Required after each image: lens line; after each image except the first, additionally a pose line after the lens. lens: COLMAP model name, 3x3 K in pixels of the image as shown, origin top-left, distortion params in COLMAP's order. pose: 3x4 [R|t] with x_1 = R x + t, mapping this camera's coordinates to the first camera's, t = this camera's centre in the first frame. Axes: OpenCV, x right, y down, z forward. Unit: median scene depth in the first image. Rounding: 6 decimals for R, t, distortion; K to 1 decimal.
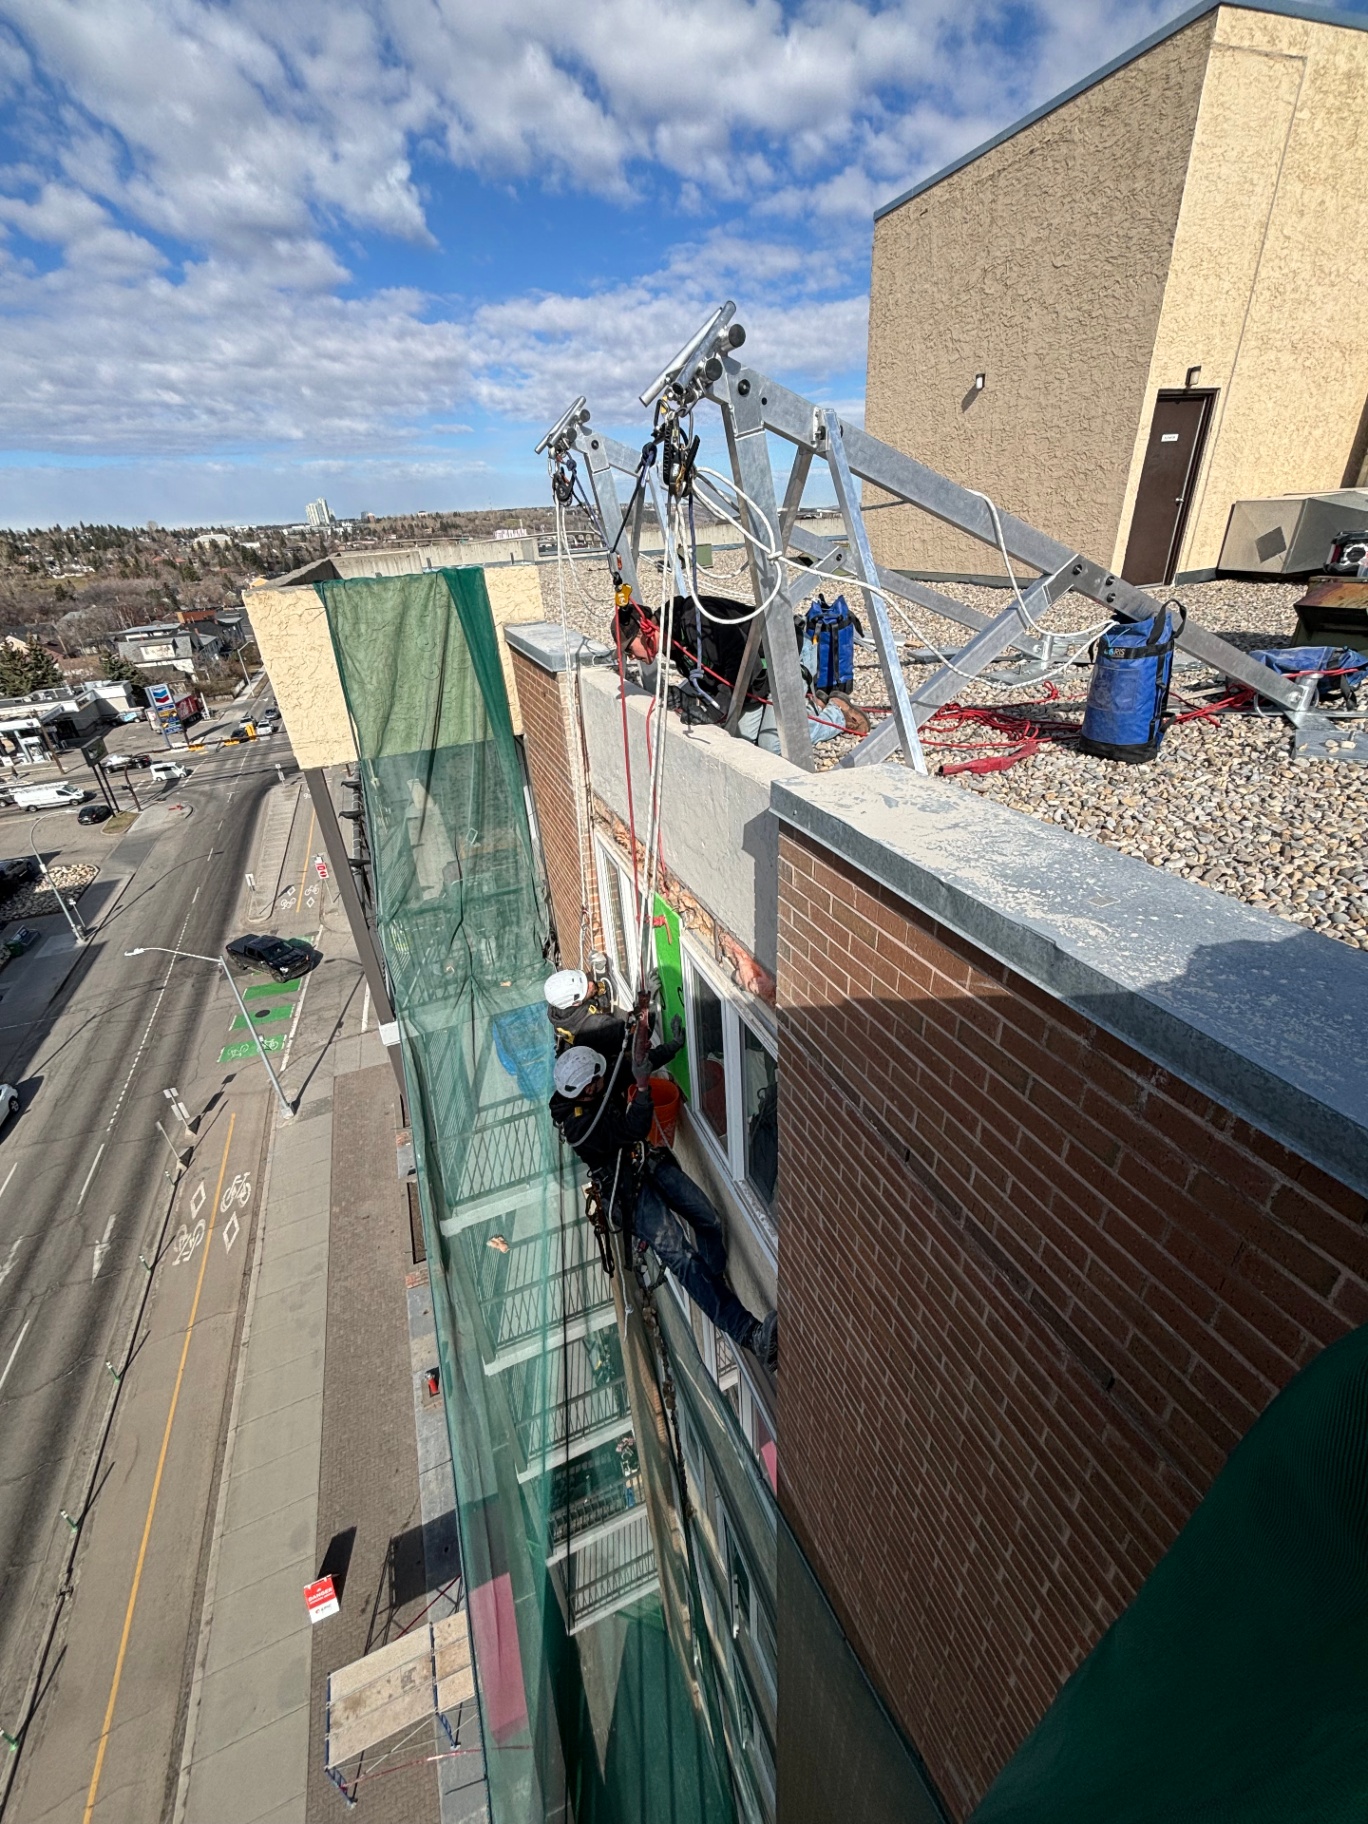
lens RADIAL K [[726.2, 0, 679.2], [0, 726.2, 904.3], [0, 0, 1]] dist [0.005999, -0.002947]
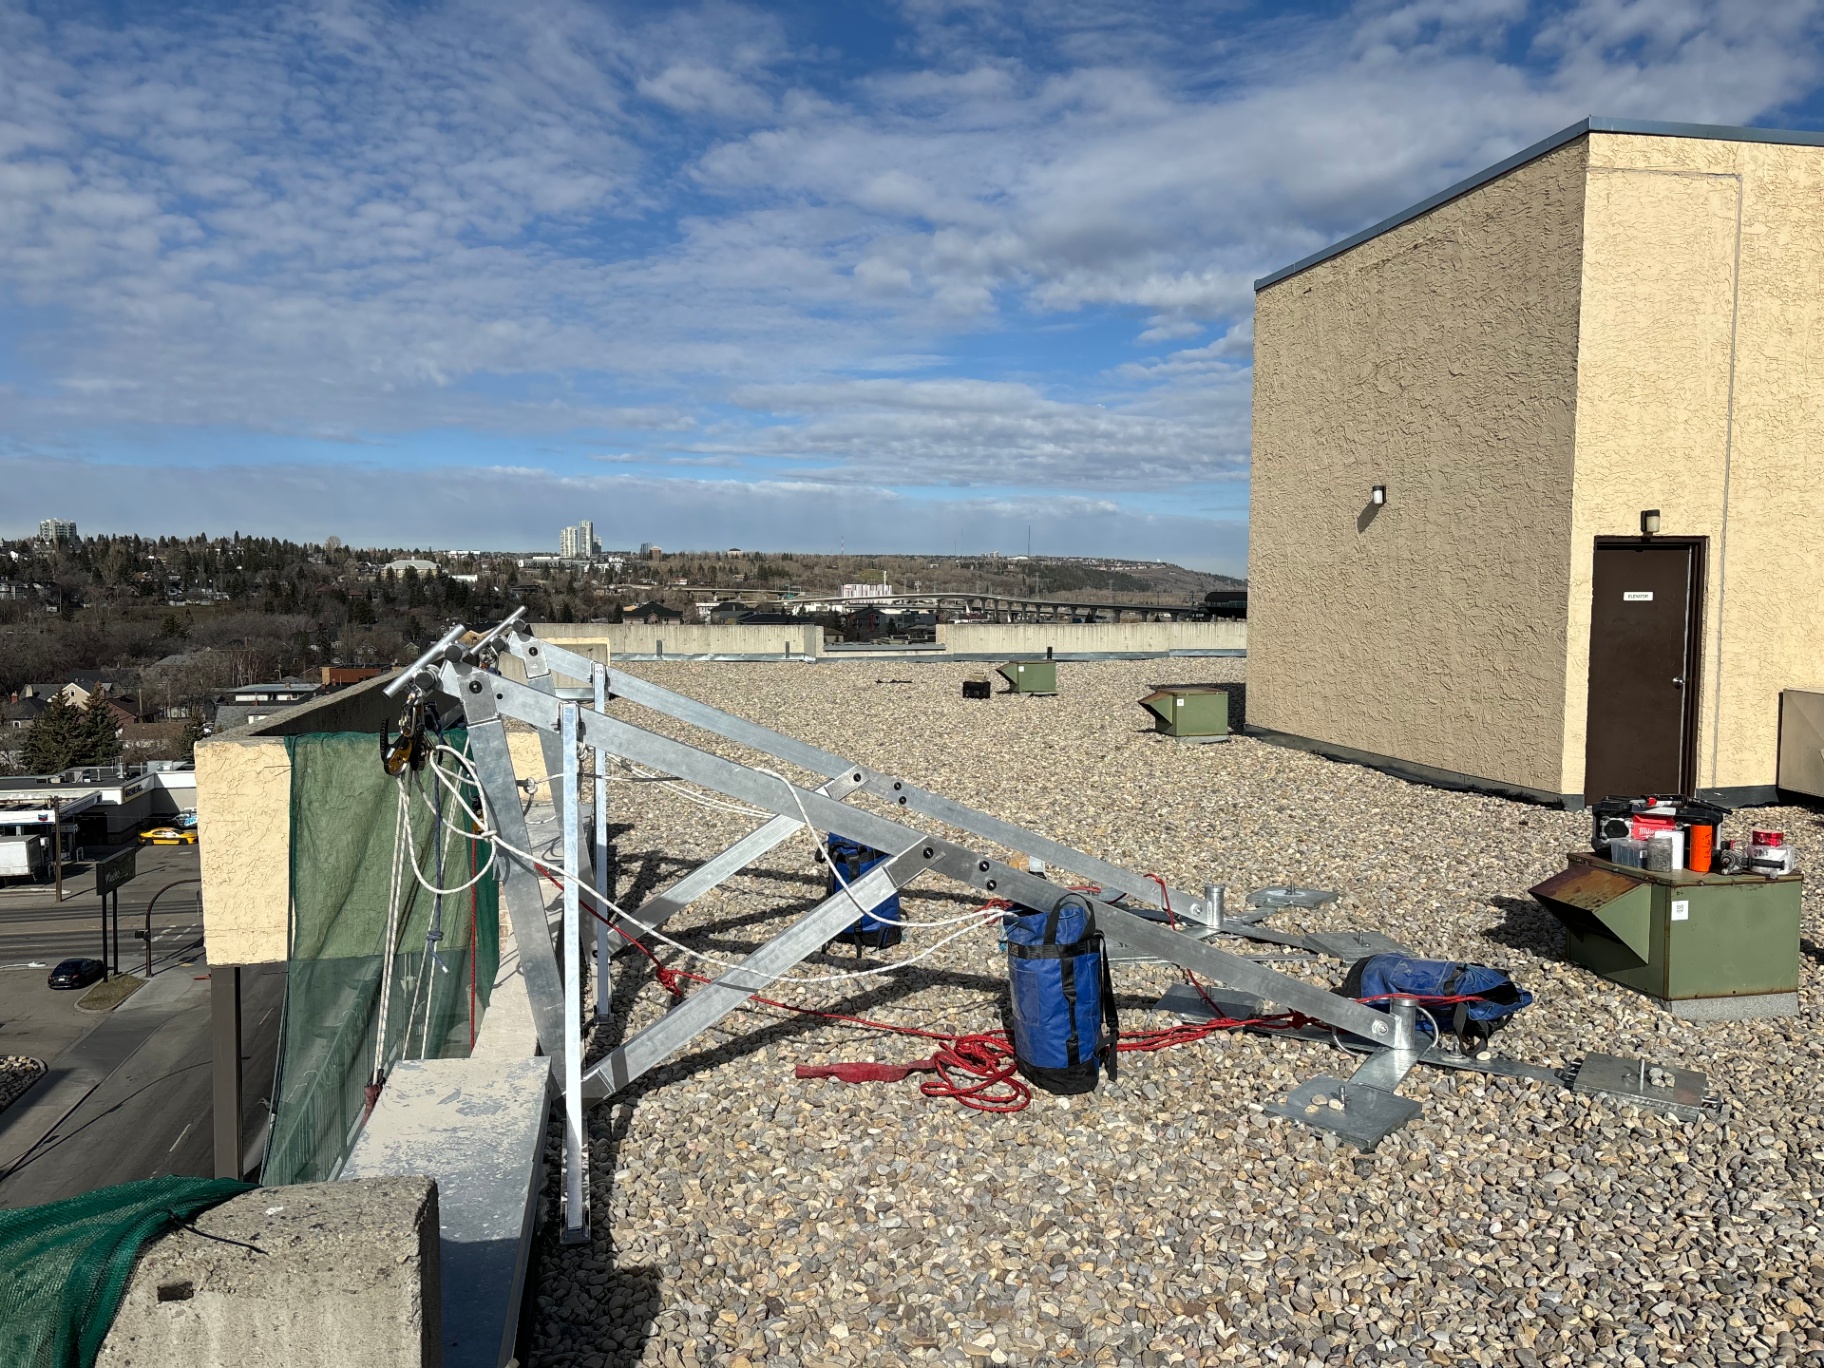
lens RADIAL K [[1373.5, 0, 915.0], [0, 1373.5, 673.8], [0, 0, 1]] dist [0.043770, -0.044671]
pose [[0.982018, 0.073155, -0.174039, 0.233286], [-0.136607, 0.911644, -0.387613, -0.004835], [0.130306, 0.404418, 0.905244, -0.167257]]
